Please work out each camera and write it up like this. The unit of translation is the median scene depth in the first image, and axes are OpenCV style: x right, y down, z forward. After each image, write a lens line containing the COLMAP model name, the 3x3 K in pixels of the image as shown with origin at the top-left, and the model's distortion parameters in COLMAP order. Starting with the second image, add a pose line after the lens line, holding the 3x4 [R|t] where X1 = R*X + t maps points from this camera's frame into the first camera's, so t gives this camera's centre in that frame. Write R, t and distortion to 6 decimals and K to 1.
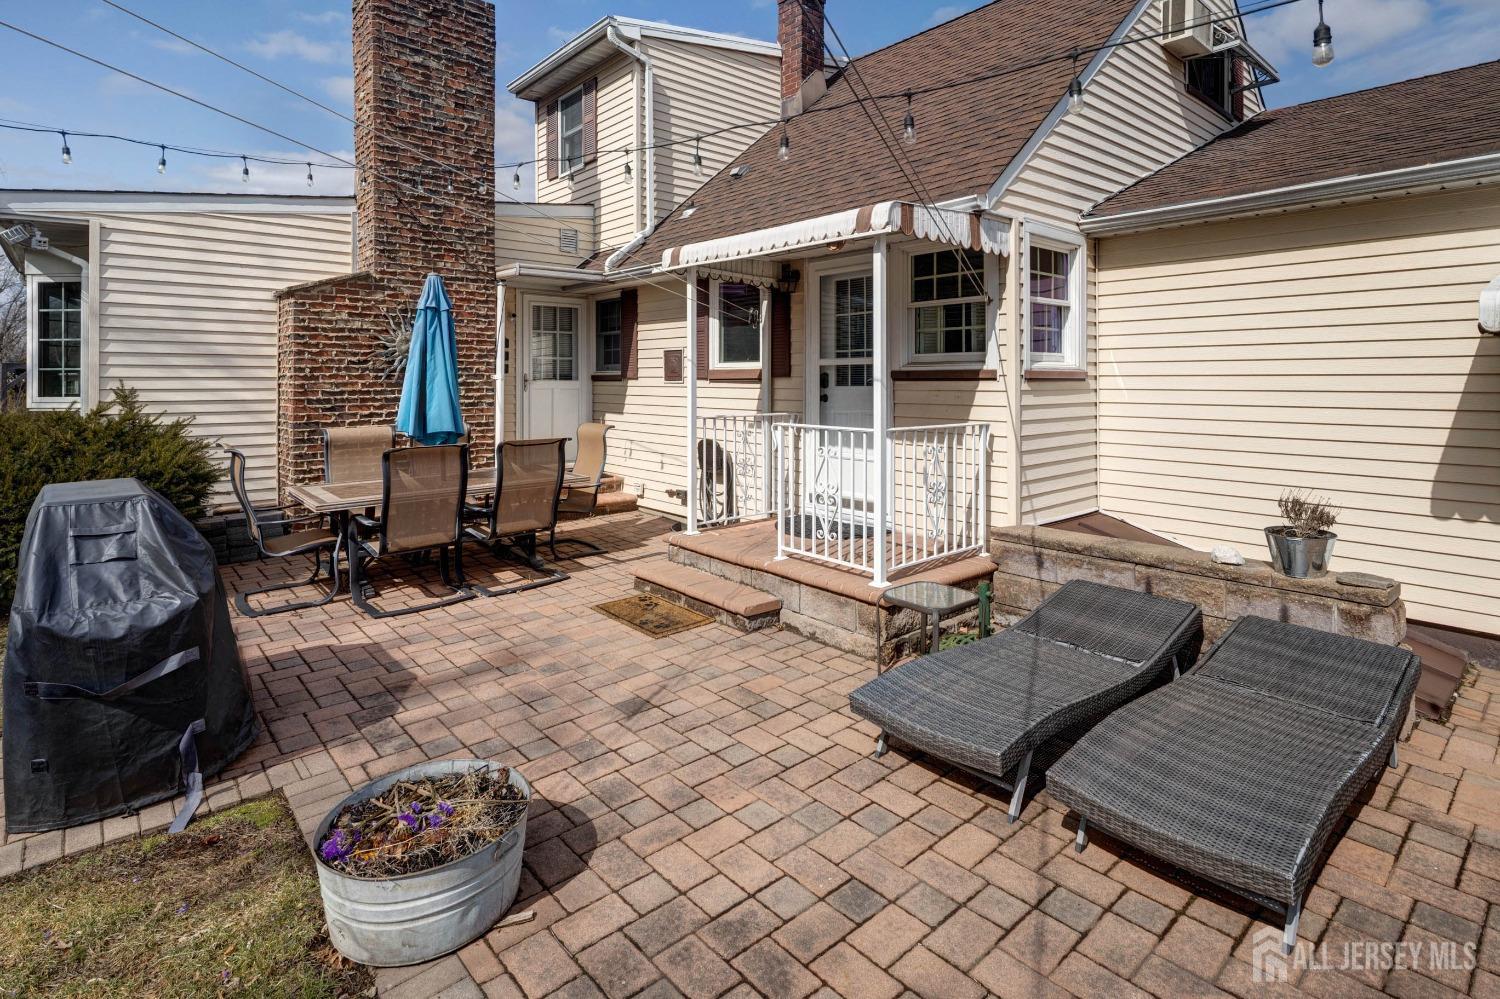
lens RADIAL K [[743.2, 0, 720.9], [0, 743.2, 372.2], [0, 0, 1]] dist [-0.000455, 0.000074]
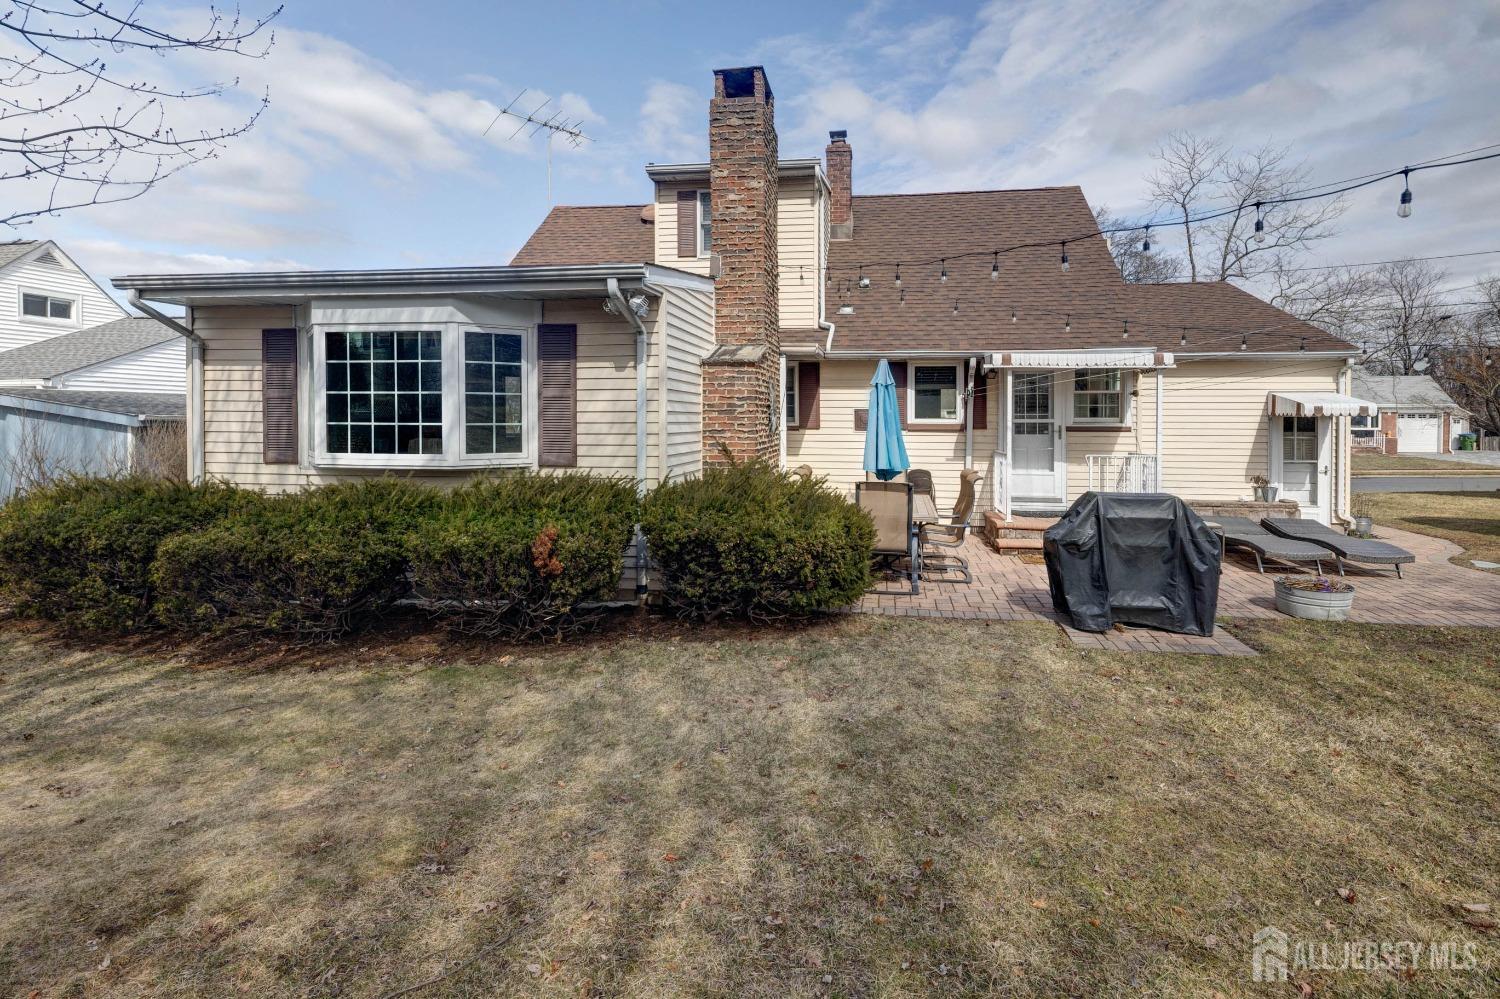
lens RADIAL K [[721.0, 0, 757.3], [0, 721.0, 437.0], [0, 0, 1]] dist [-0.001129, -0.000204]
pose [[0.769419, -0.012400, 0.638624, -1.263694], [-0.010557, 0.999428, 0.032126, -0.021237], [-0.638657, -0.031460, 0.768848, 0.073756]]
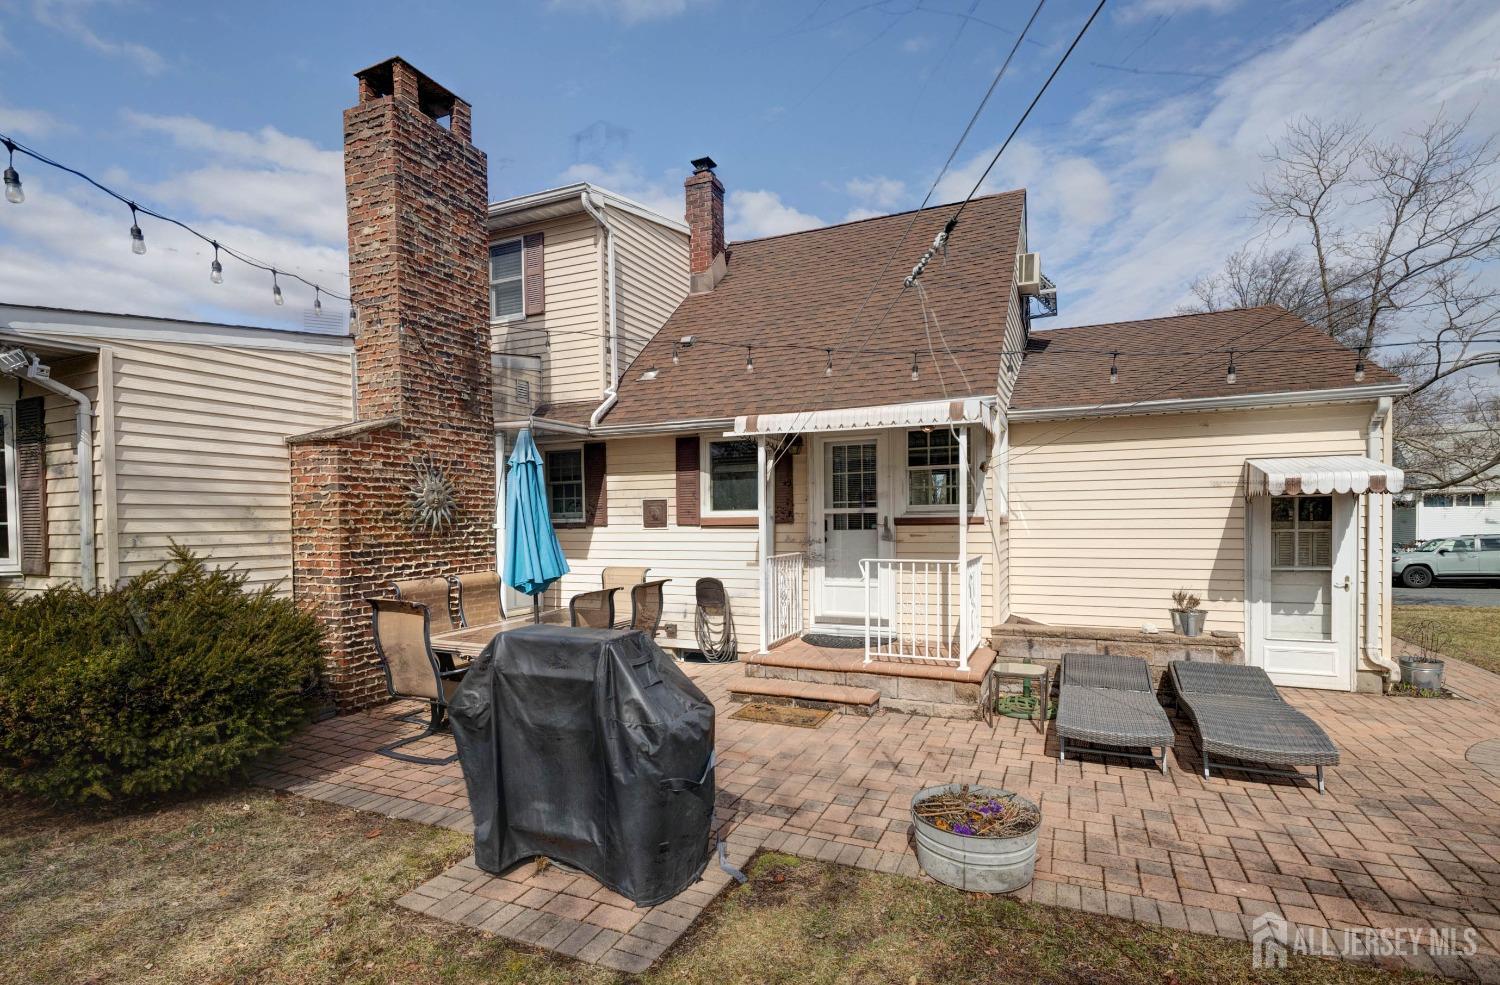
lens RADIAL K [[732.0, 0, 732.8], [0, 732.0, 539.1], [0, 0, 1]] dist [-0.005830, -0.000321]
pose [[0.907806, -0.020687, 0.418879, -0.476711], [0.006573, 0.999362, 0.035110, -0.010097], [-0.419338, -0.029120, 0.907363, -0.051424]]
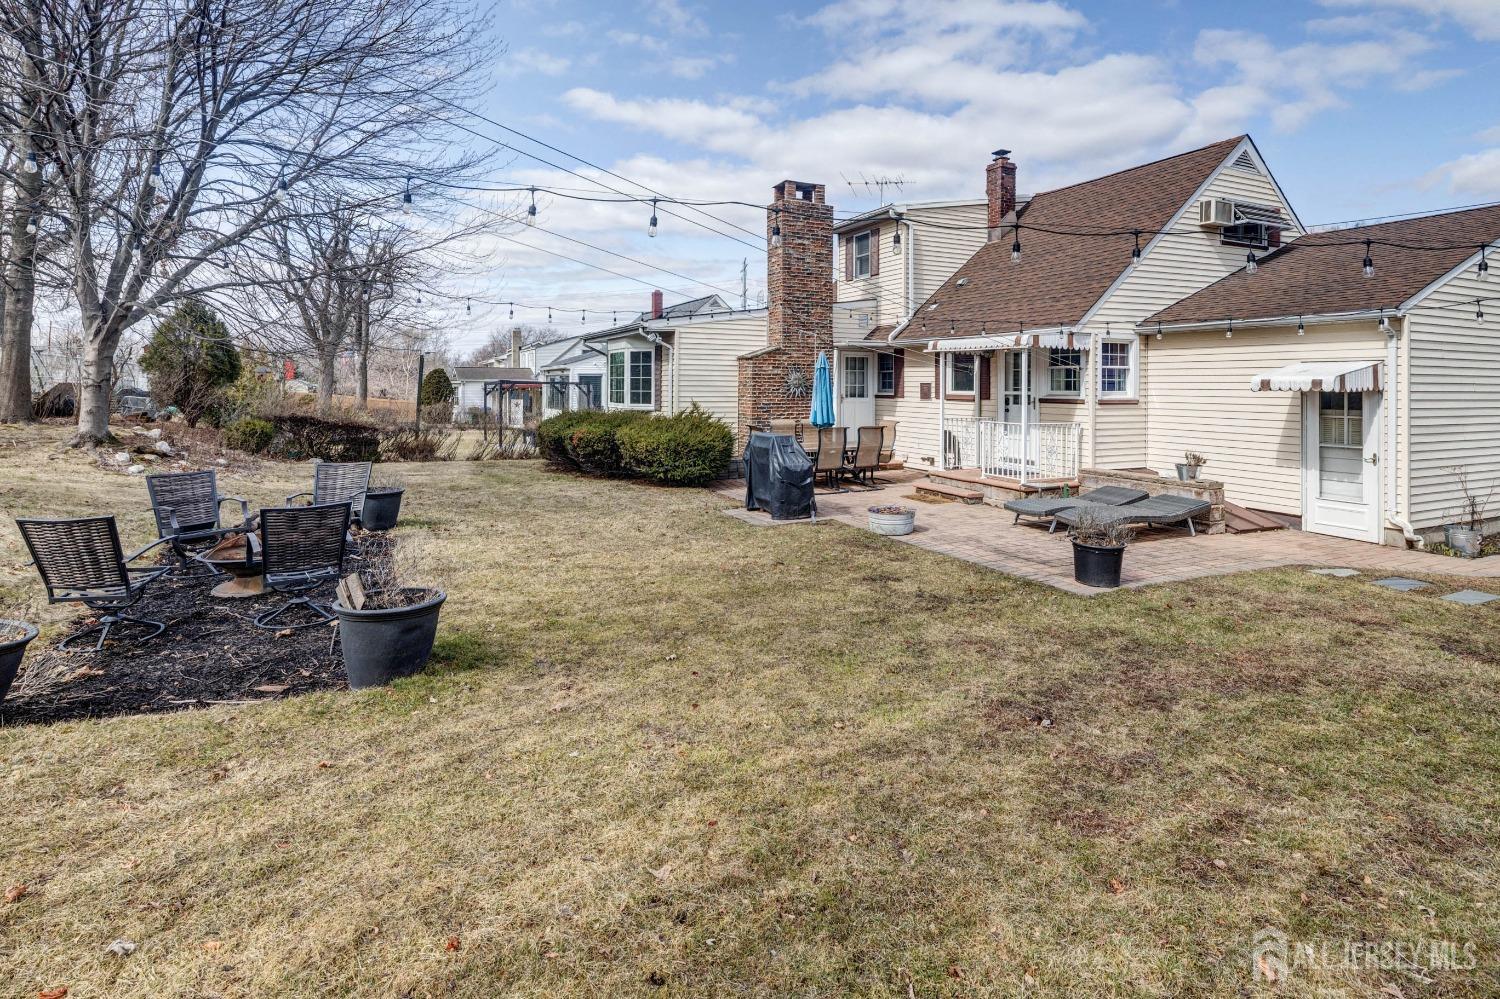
lens RADIAL K [[710.3, 0, 748.4], [0, 710.3, 381.1], [0, 0, 1]] dist [-0.000508, -0.000019]
pose [[0.968626, 0.006451, -0.248441, -0.059155], [-0.005814, 0.999978, 0.003297, -0.043308], [0.248457, -0.001749, 0.968641, -0.969971]]
